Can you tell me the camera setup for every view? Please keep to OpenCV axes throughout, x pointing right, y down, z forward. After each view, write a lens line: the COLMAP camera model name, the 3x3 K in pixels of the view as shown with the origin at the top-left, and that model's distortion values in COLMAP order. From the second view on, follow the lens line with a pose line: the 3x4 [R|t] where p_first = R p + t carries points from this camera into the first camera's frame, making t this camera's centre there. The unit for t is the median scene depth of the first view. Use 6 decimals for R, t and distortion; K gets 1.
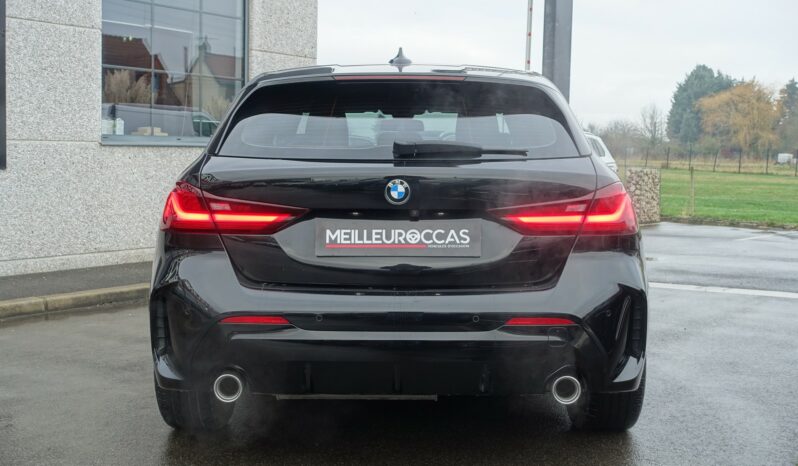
lens RADIAL K [[1032.0, 0, 399.0], [0, 1032.0, 233.0], [0, 0, 1]] dist [-0.032055, -0.032424]
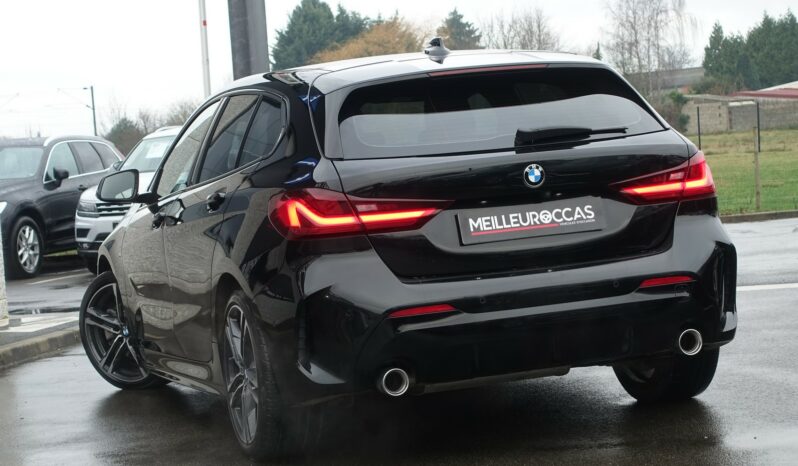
lens RADIAL K [[1818.8, 0, 399.0], [0, 1818.8, 233.0], [0, 0, 1]] dist [-0.030385, -0.502270]
pose [[0.940424, -0.105179, 0.323327, -0.736309], [0.118048, 0.992798, -0.020393, 0.040327], [-0.318853, 0.057346, 0.946068, -0.725432]]
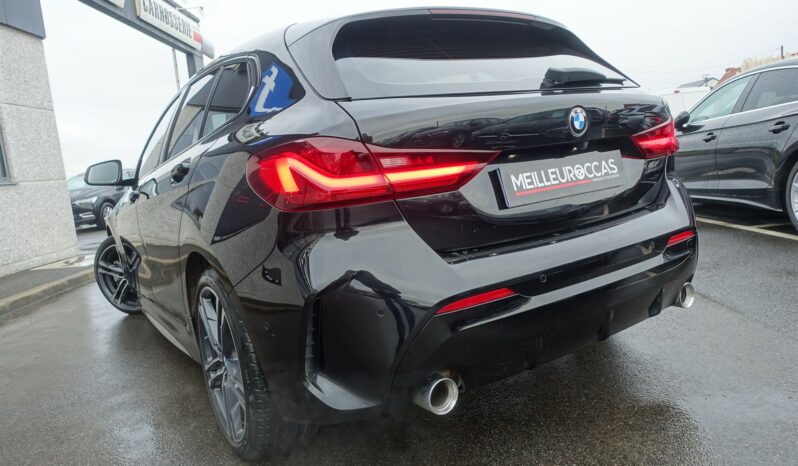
lens RADIAL K [[547.4, 0, 399.0], [0, 547.4, 233.0], [0, 0, 1]] dist [-0.005154, 0.000113]
pose [[0.823814, -0.171335, 0.540347, -0.393953], [0.157821, 0.984863, 0.071670, -0.003371], [-0.544447, 0.026236, 0.838385, 0.677119]]
